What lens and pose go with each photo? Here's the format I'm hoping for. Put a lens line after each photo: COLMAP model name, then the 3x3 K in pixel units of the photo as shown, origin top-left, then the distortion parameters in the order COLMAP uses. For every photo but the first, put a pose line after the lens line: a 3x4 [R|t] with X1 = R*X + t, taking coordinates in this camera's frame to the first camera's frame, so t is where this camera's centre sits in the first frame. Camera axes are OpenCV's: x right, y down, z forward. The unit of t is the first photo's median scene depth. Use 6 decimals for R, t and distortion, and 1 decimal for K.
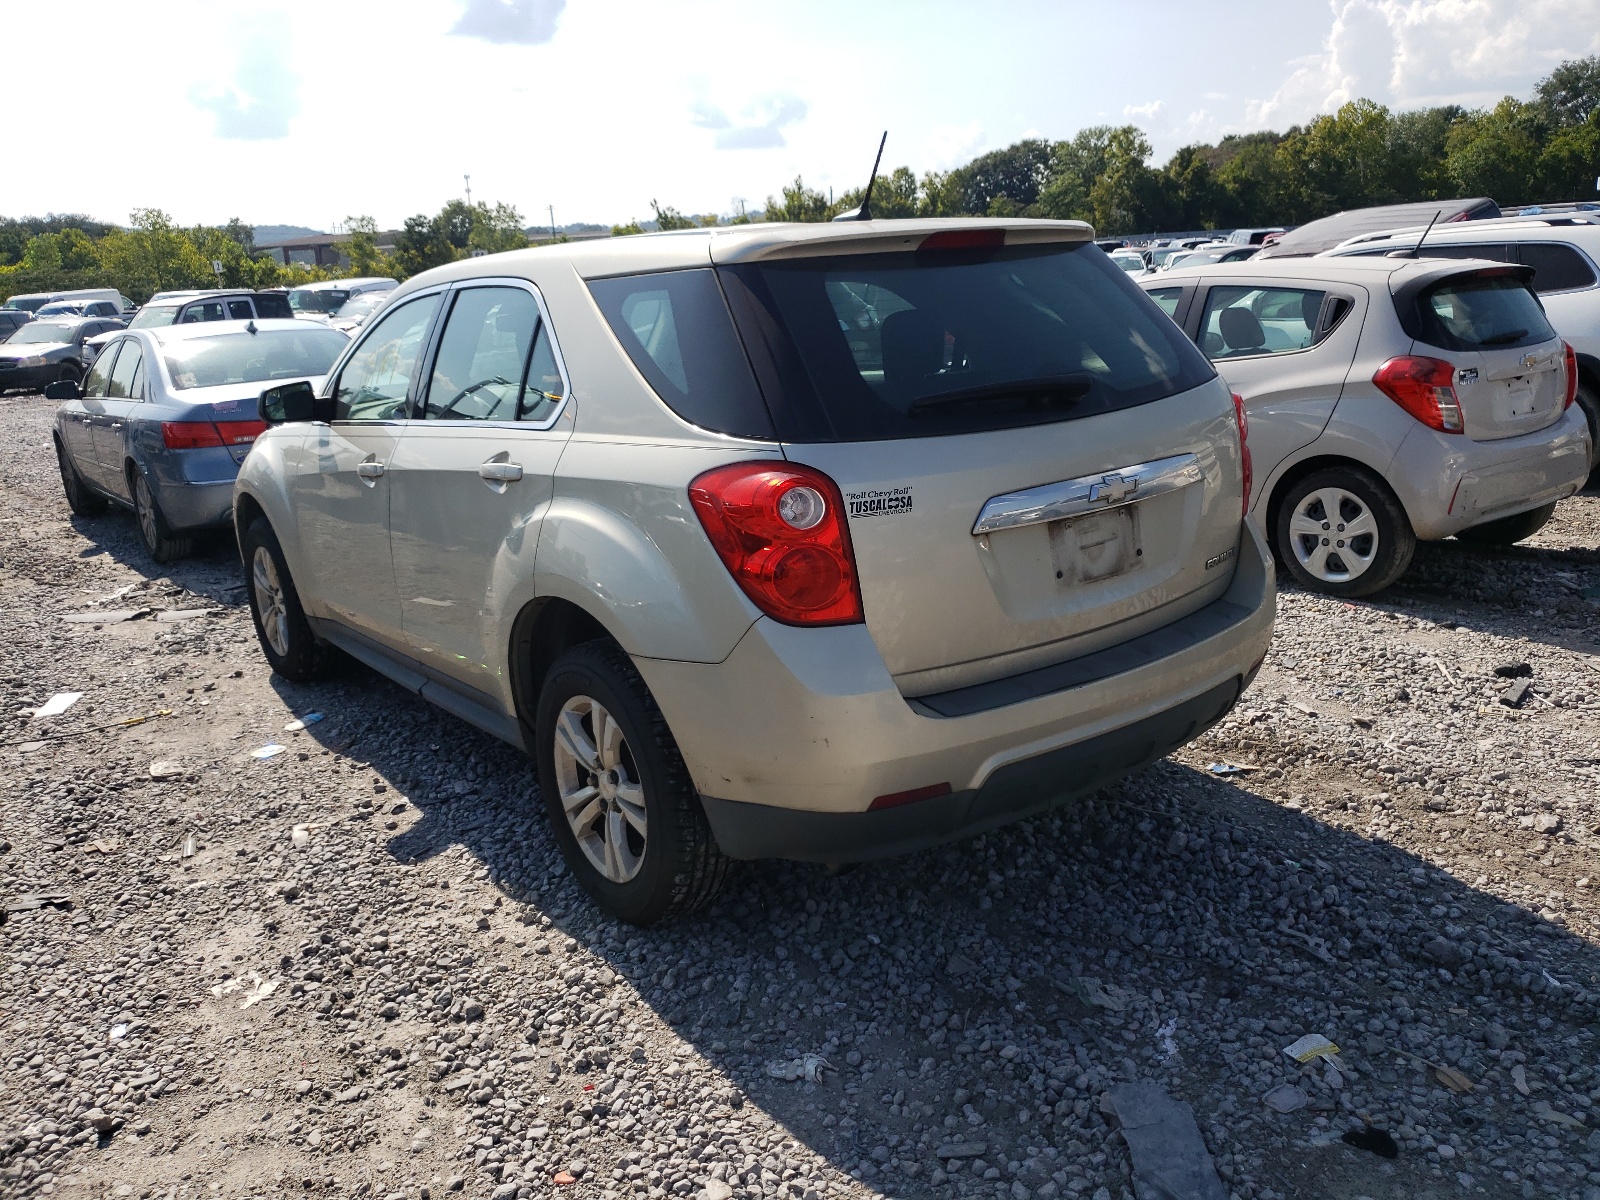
lens RADIAL K [[1204.9, 0, 800.6], [0, 1204.9, 602.9], [0, 0, 1]] dist [-0.000893, 0.002477]
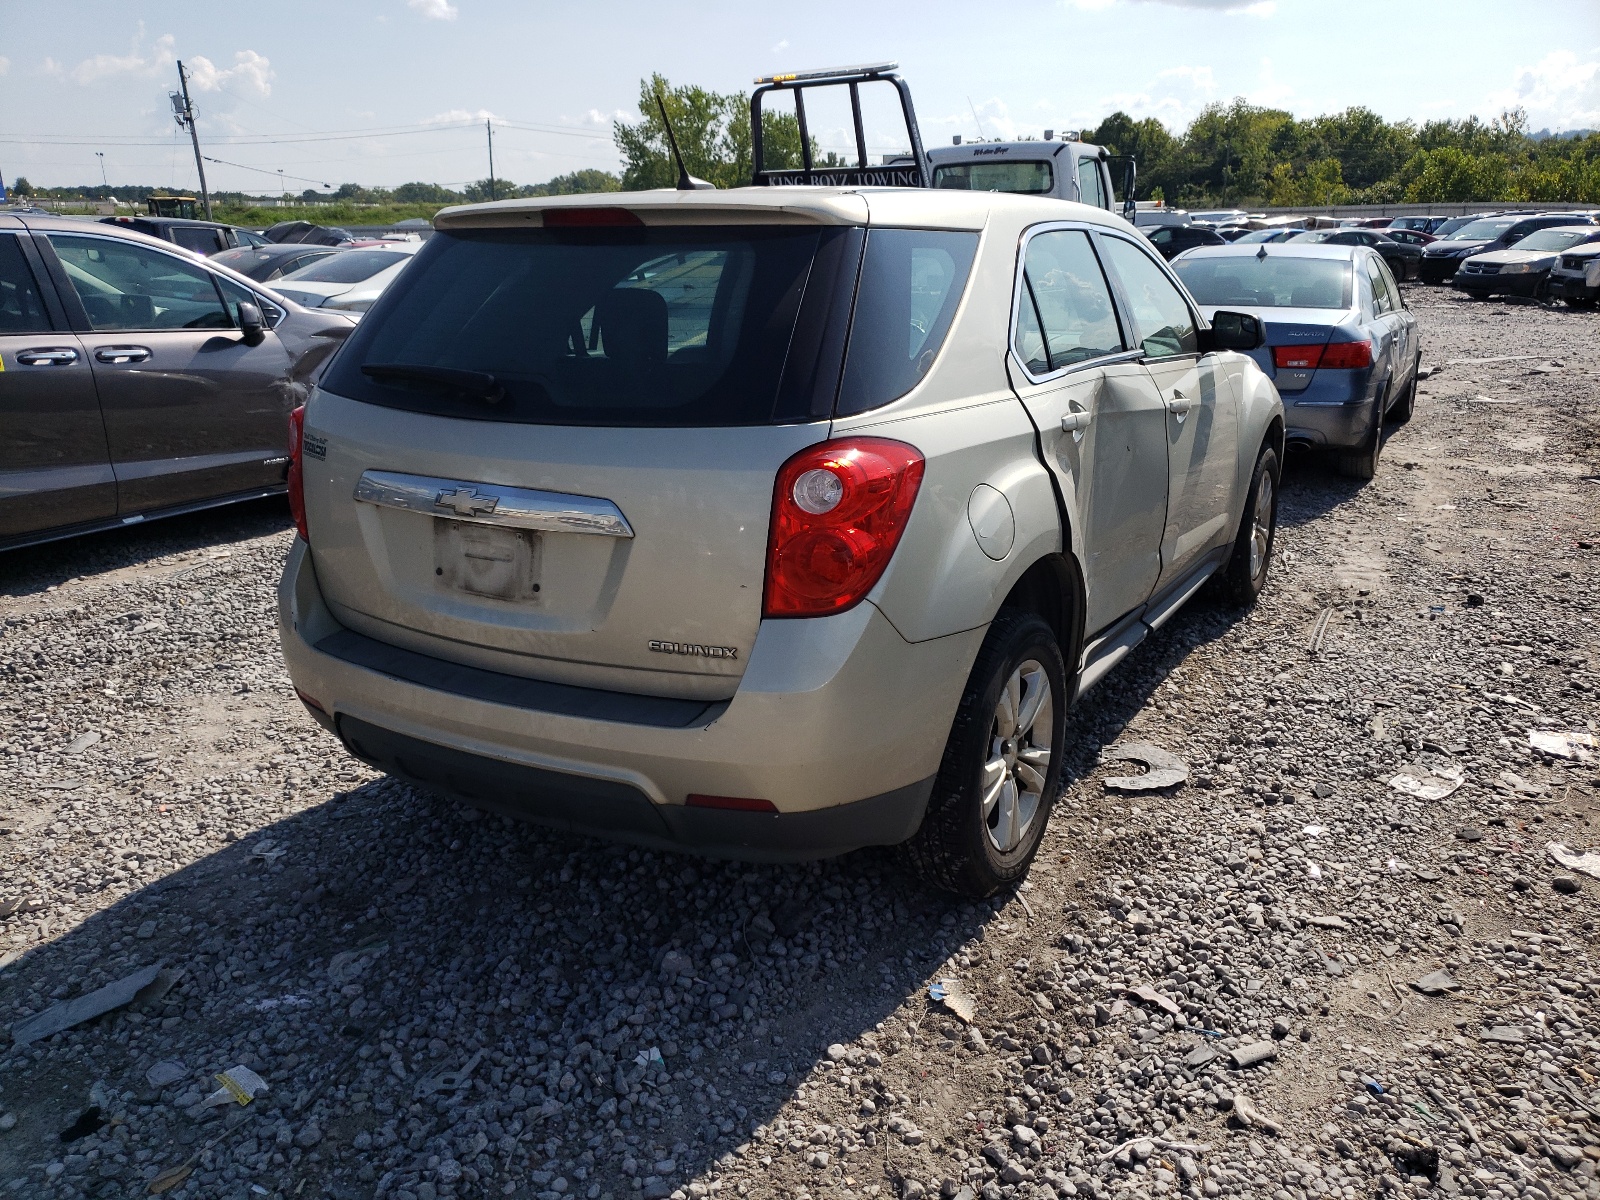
lens RADIAL K [[1200.0, 0, 800.2], [0, 1200.0, 596.8], [0, 0, 1]] dist [0.005703, 0.001909]
pose [[0.414153, 0.326353, -0.849689, 1.138501], [-0.250516, 0.938327, 0.238292, -0.301445], [0.875054, 0.114172, 0.470368, 0.771909]]
